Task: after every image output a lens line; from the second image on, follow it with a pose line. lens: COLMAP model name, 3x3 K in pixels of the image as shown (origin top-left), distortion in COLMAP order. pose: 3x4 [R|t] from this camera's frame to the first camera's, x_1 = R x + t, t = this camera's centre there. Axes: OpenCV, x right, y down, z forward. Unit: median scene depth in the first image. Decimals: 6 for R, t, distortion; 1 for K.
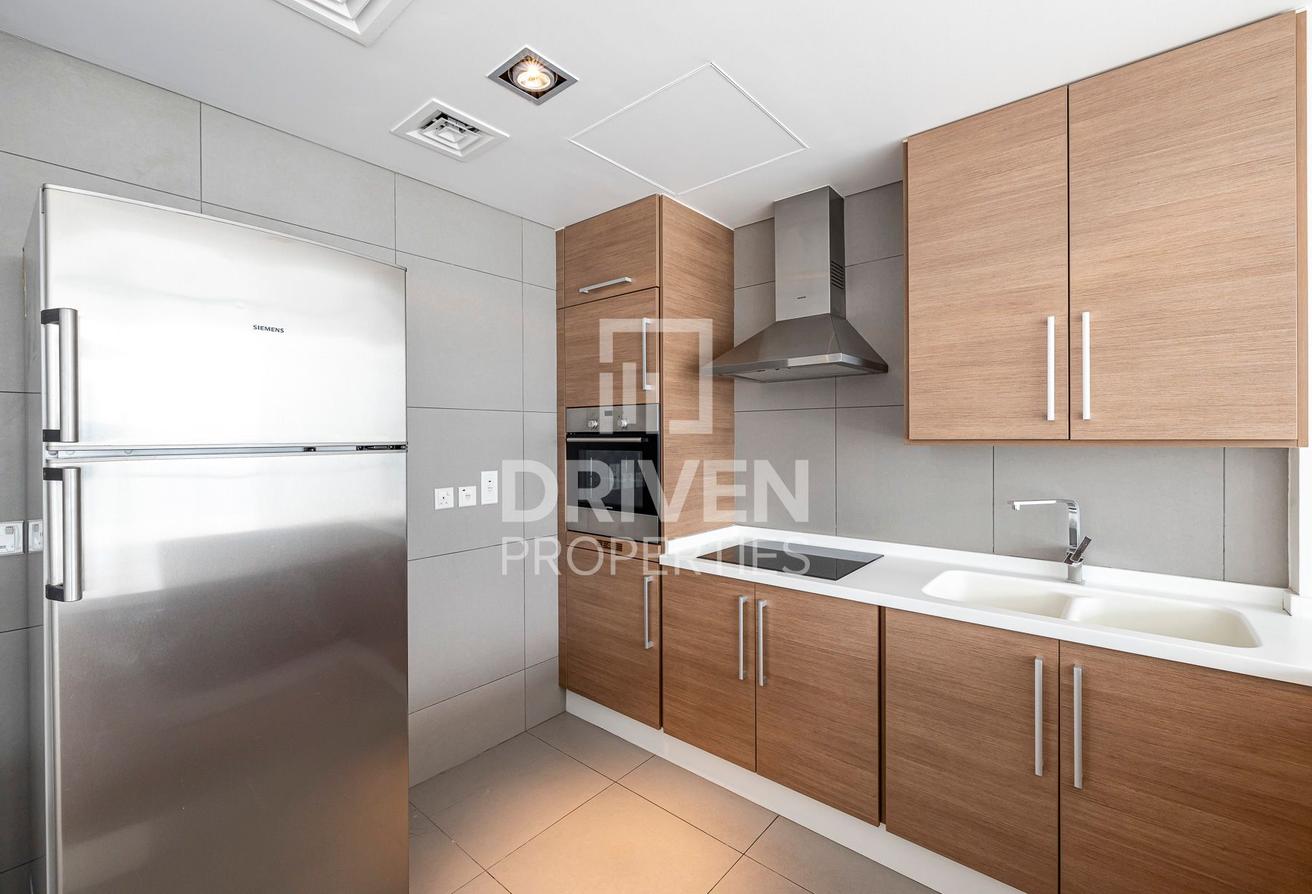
lens RADIAL K [[552.2, 0, 654.2], [0, 552.2, 434.5], [0, 0, 1]] dist [0.000249, 0.000288]
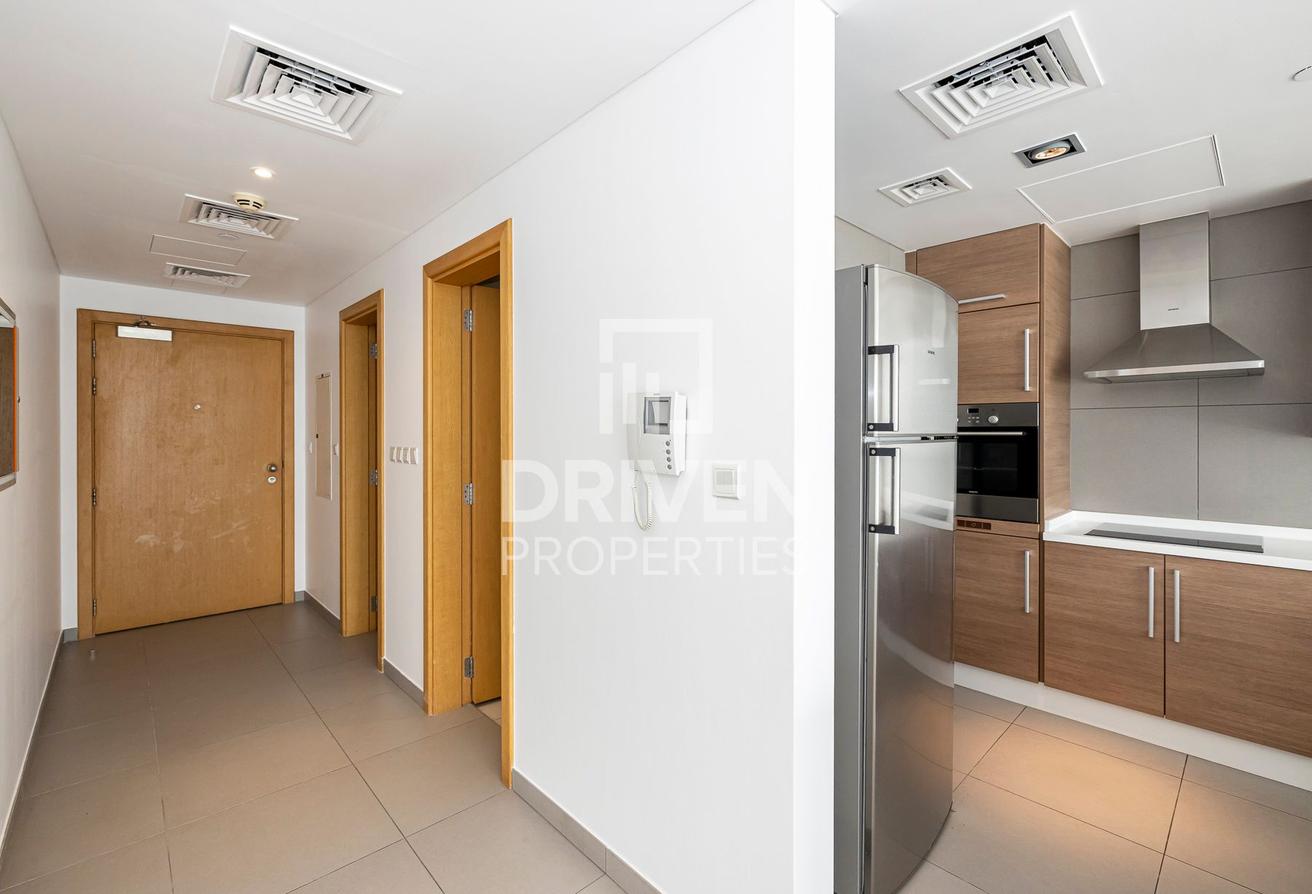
lens RADIAL K [[567.4, 0, 655.7], [0, 567.4, 427.9], [0, 0, 1]] dist [-0.000788, -0.000325]
pose [[0.993987, 0.003304, -0.109445, -0.781060], [-0.003808, 0.999983, -0.004397, 0.007013], [0.109428, 0.004787, 0.993983, -0.325983]]
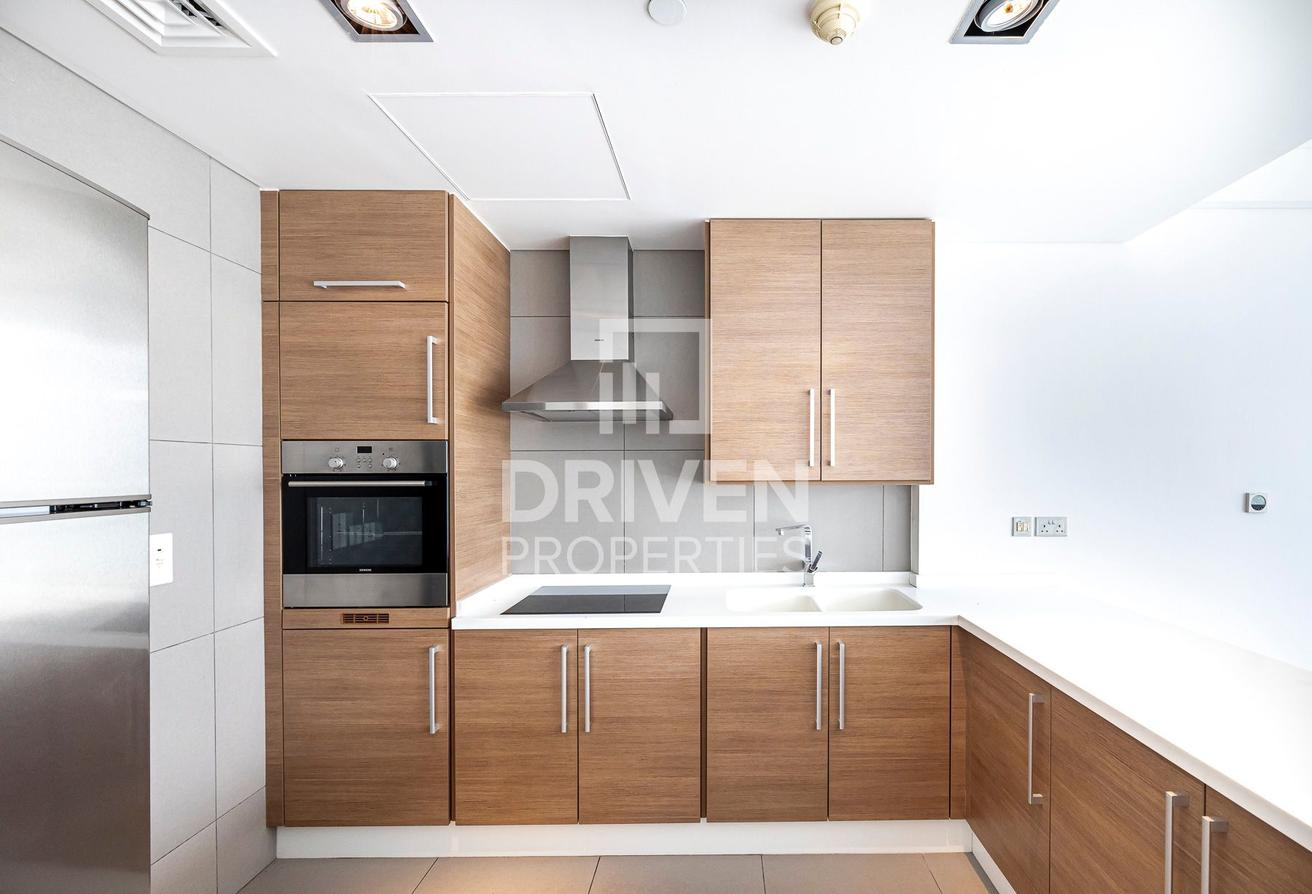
lens RADIAL K [[574.7, 0, 721.3], [0, 574.7, 474.0], [0, 0, 1]] dist [-0.000601, -0.000256]
pose [[0.756360, -0.002548, 0.654151, -0.294909], [-0.001362, 0.999984, 0.005470, -0.011532], [-0.654154, -0.005028, 0.756344, 0.071278]]
